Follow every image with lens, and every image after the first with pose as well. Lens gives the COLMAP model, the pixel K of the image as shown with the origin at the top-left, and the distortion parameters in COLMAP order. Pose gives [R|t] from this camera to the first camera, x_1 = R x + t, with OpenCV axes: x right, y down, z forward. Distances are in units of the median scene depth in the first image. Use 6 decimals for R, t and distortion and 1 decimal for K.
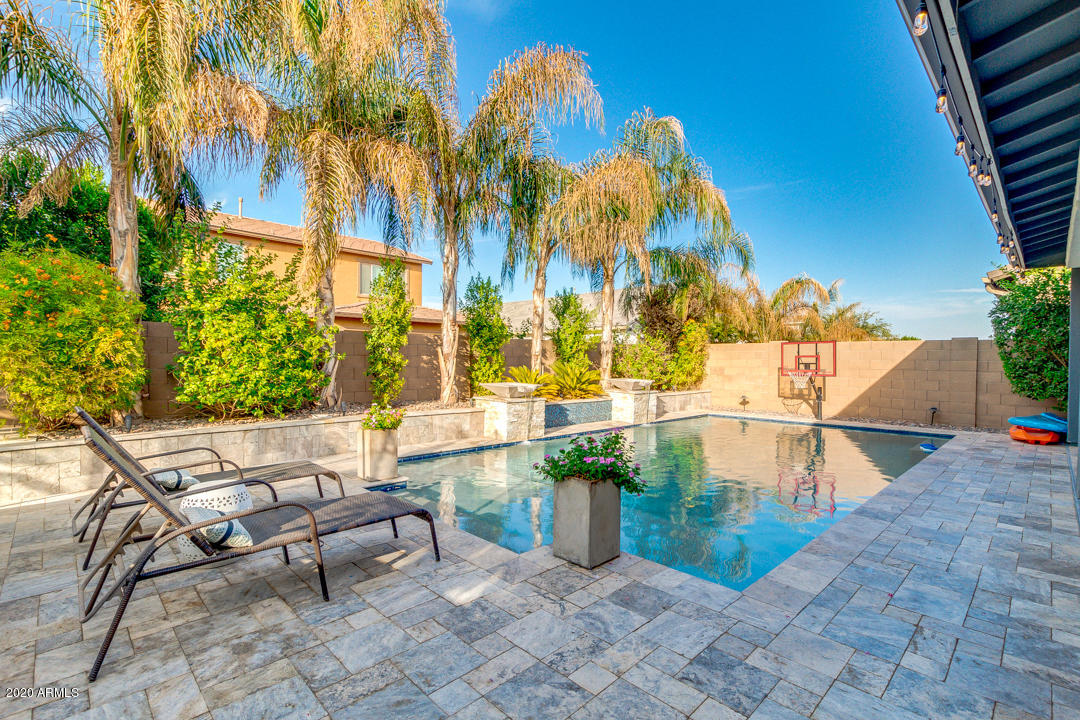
lens RADIAL K [[501.5, 0, 540.6], [0, 501.5, 360.8], [0, 0, 1]] dist [0.012378, -0.005842]
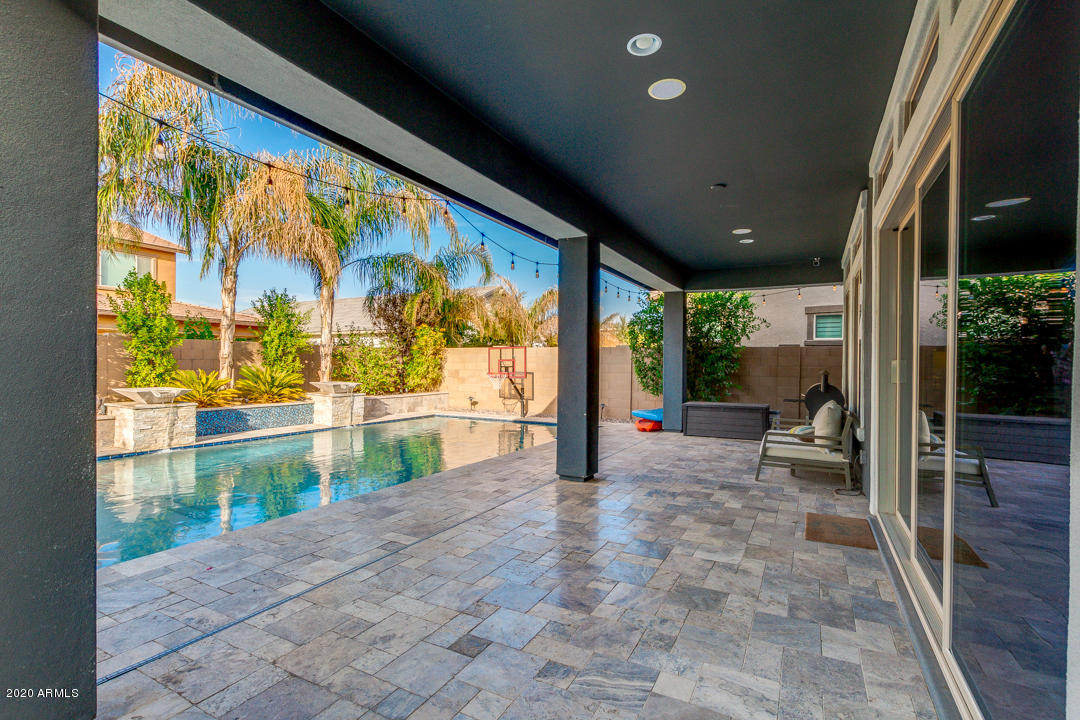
lens RADIAL K [[501.5, 0, 540.5], [0, 501.5, 363.4], [0, 0, 1]] dist [0.012378, -0.005842]
pose [[0.957453, 0.001363, 0.288586, 0.250849], [-0.001245, 0.999999, -0.000593, -0.000841], [-0.288587, 0.000209, 0.957454, -0.073813]]
